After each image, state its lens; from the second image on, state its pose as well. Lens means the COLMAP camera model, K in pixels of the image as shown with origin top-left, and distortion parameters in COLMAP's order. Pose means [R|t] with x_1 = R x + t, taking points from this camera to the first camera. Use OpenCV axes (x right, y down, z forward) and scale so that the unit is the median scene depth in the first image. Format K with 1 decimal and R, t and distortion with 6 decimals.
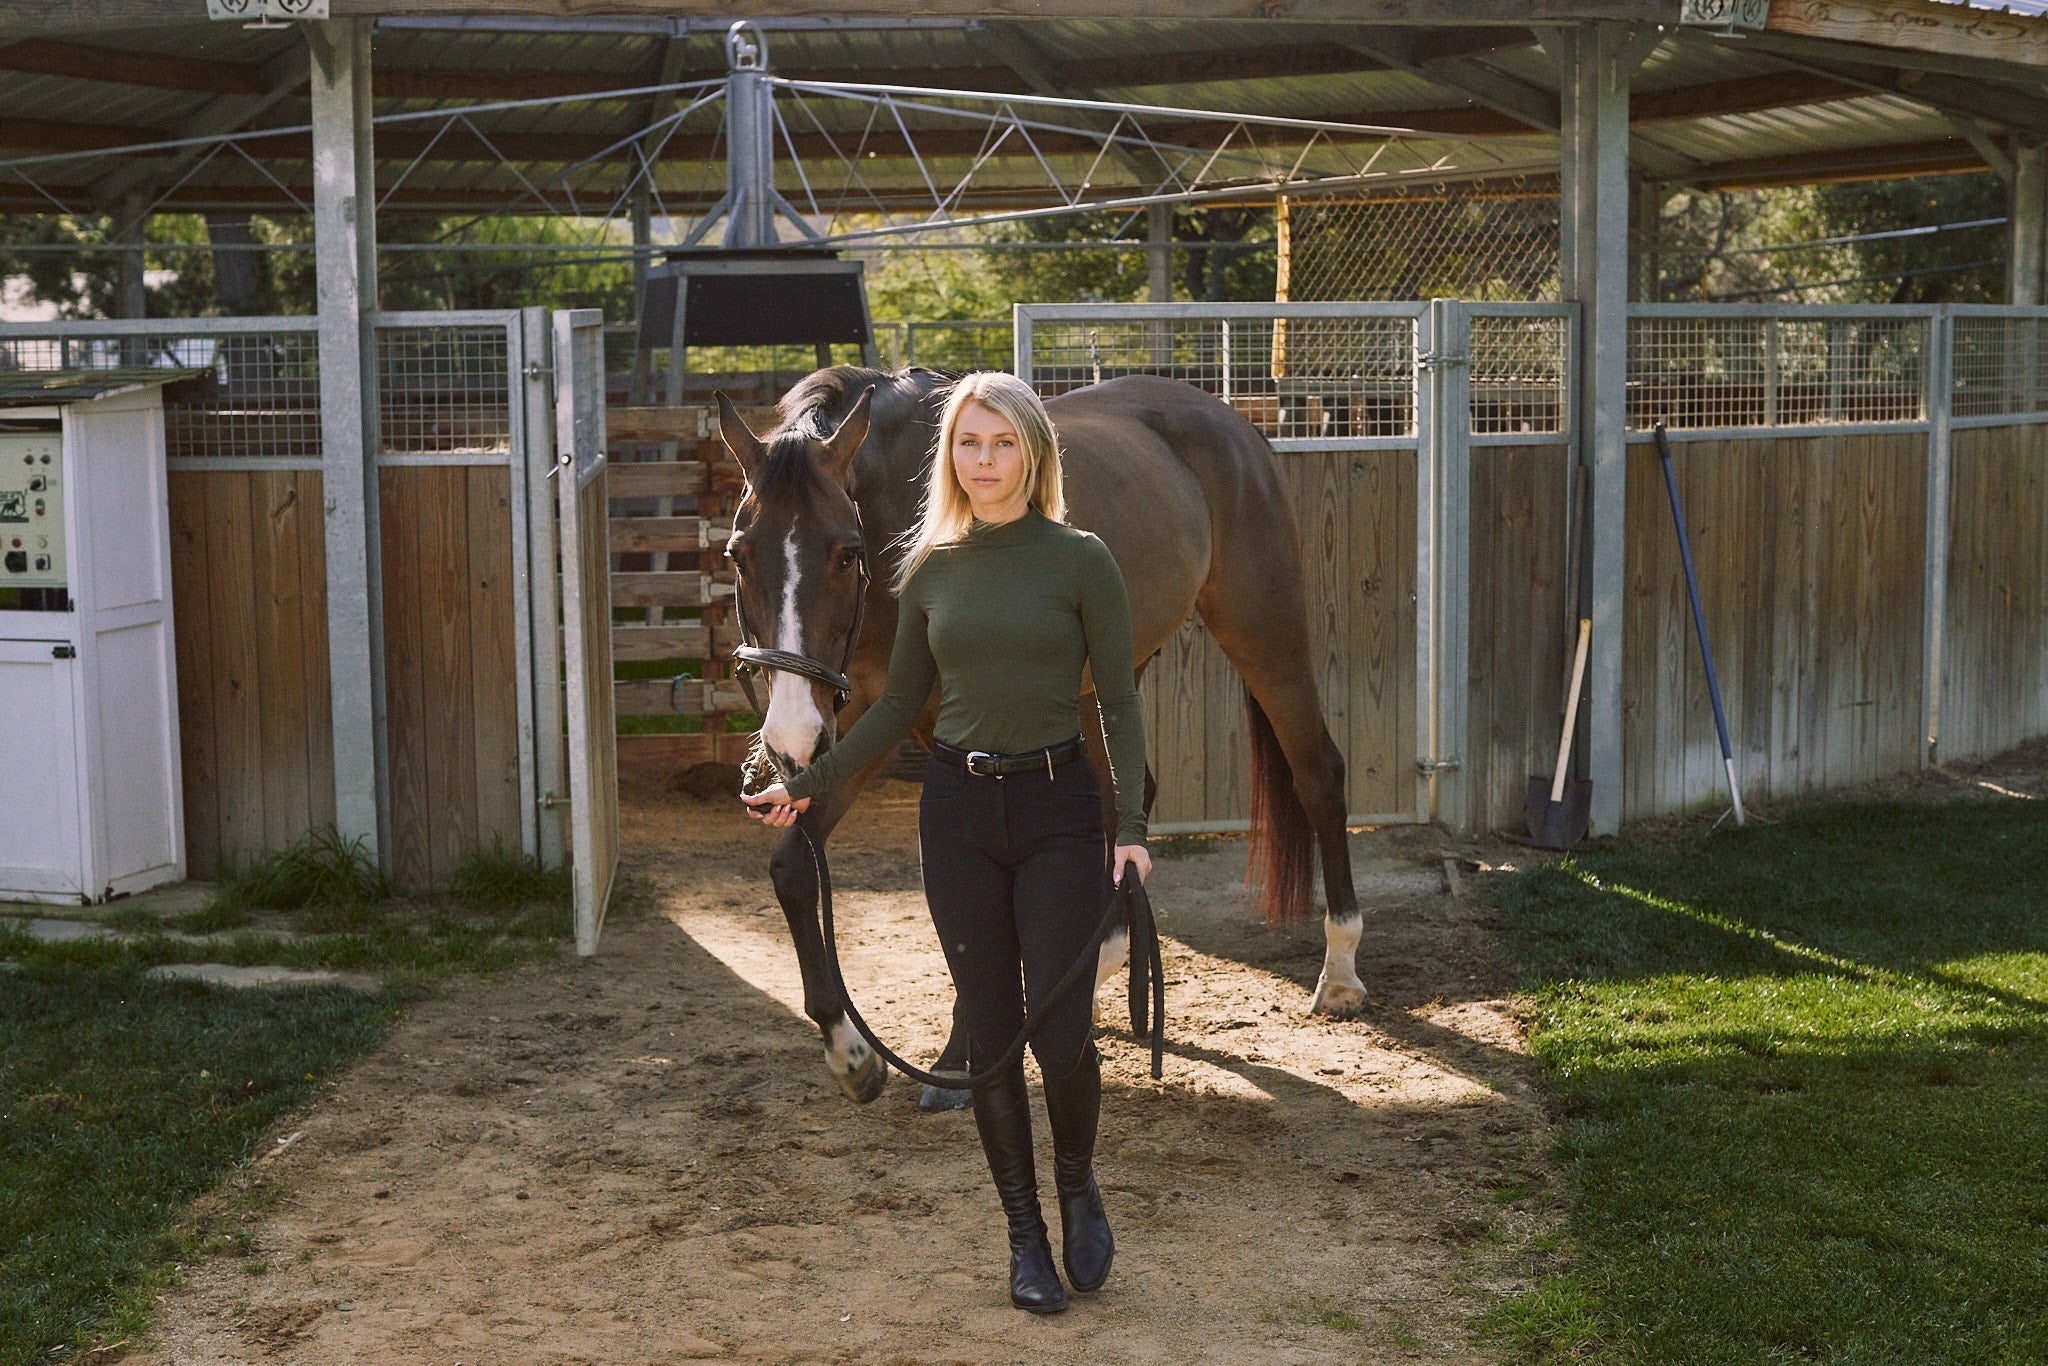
lens RADIAL K [[2936.0, 0, 1025.3], [0, 2936.0, 705.4], [0, 0, 1]] dist [-0.172532, 0.383266]
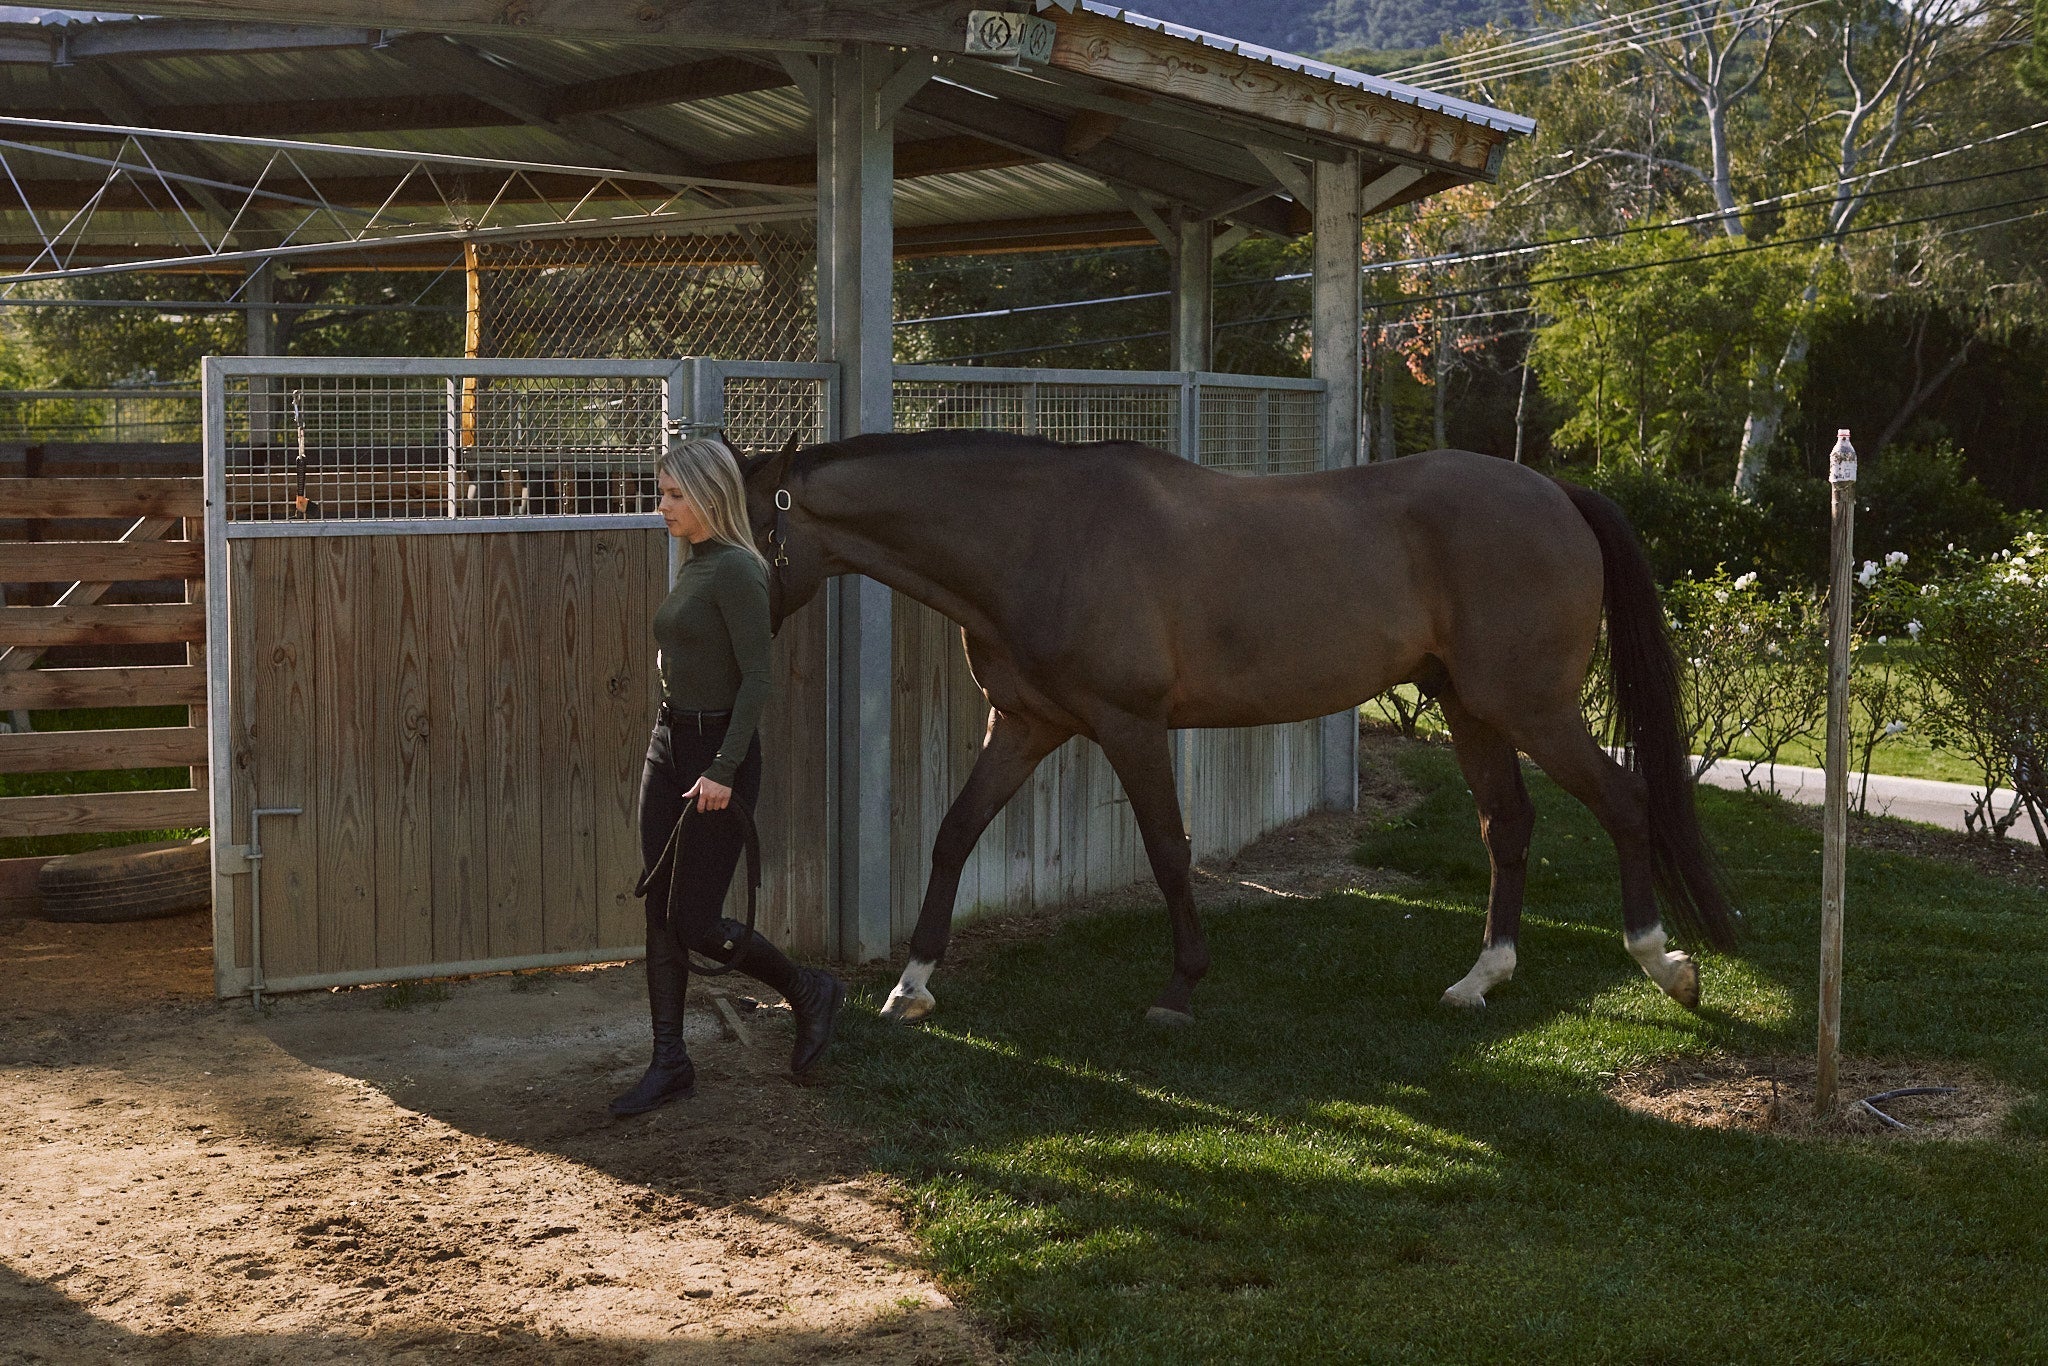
lens RADIAL K [[2935.1, 0, 997.0], [0, 2935.1, 692.1], [0, 0, 1]] dist [-0.179734, 0.376016]
pose [[0.950629, -0.015094, 0.309962, -0.045933], [0.025099, 0.999284, -0.028315, -0.011706], [-0.309312, 0.034697, 0.950327, 0.144934]]
